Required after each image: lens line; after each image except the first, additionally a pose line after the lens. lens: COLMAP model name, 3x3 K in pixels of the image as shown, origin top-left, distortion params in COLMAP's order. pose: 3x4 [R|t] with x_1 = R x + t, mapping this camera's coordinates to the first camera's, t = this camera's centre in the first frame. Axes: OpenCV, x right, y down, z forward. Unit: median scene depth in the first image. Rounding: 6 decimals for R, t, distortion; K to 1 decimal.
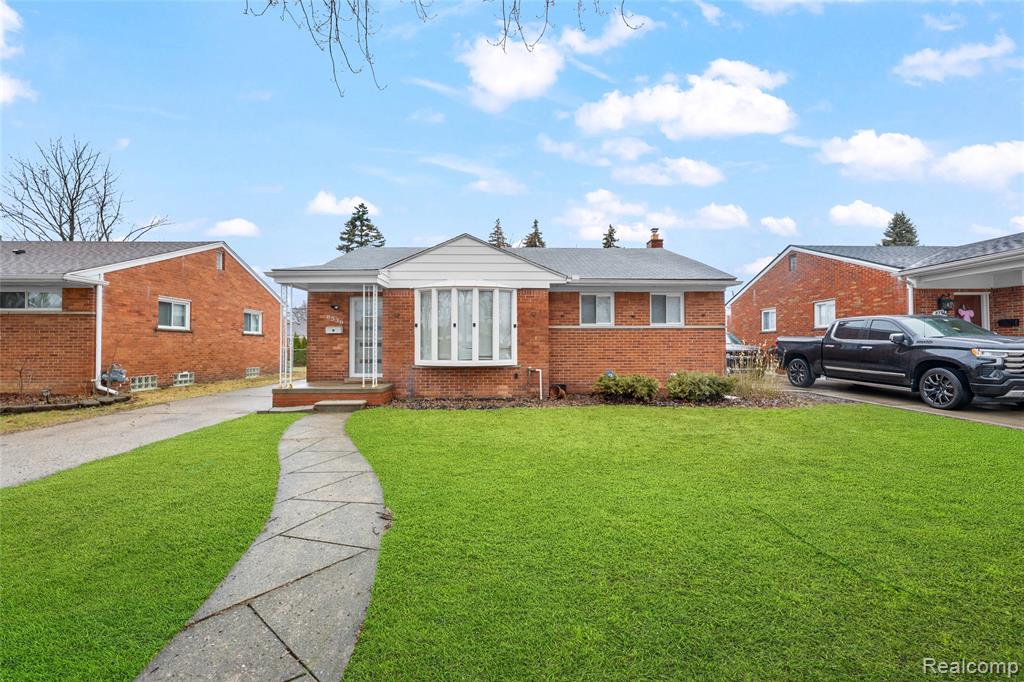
lens RADIAL K [[407.3, 0, 512.0], [0, 407.3, 341.0], [0, 0, 1]] dist [-0.000935, -0.000142]
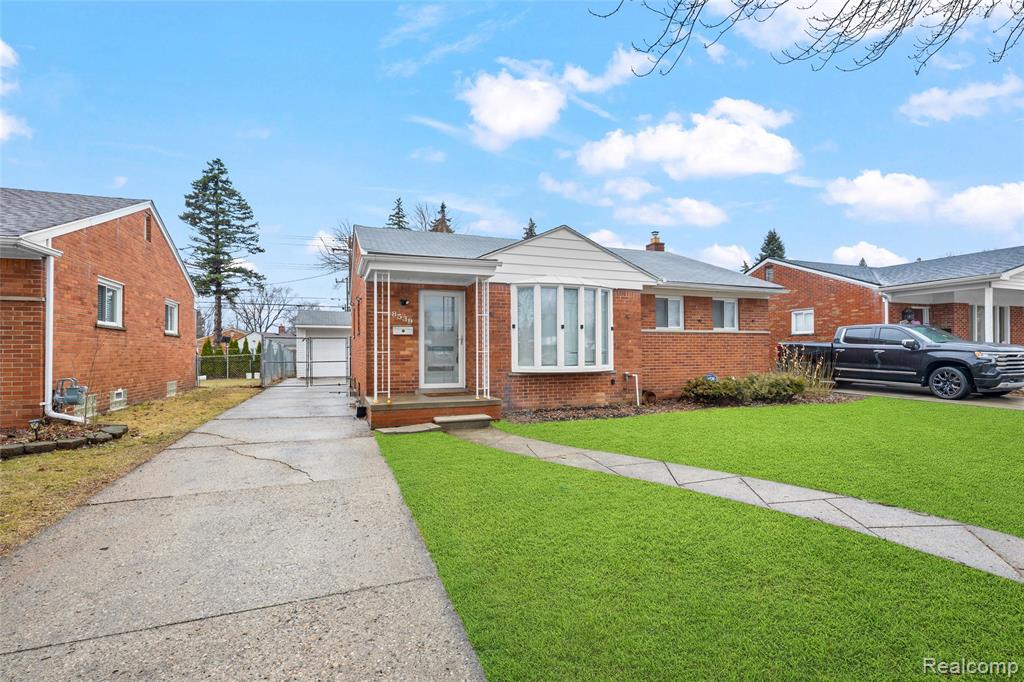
lens RADIAL K [[472.1, 0, 513.3], [0, 472.1, 352.8], [0, 0, 1]] dist [-0.002059, -0.000363]
pose [[0.944545, -0.002627, 0.328373, -0.555032], [-0.002053, 0.999901, 0.013906, 0.003965], [-0.328377, -0.013809, 0.944446, 0.049225]]
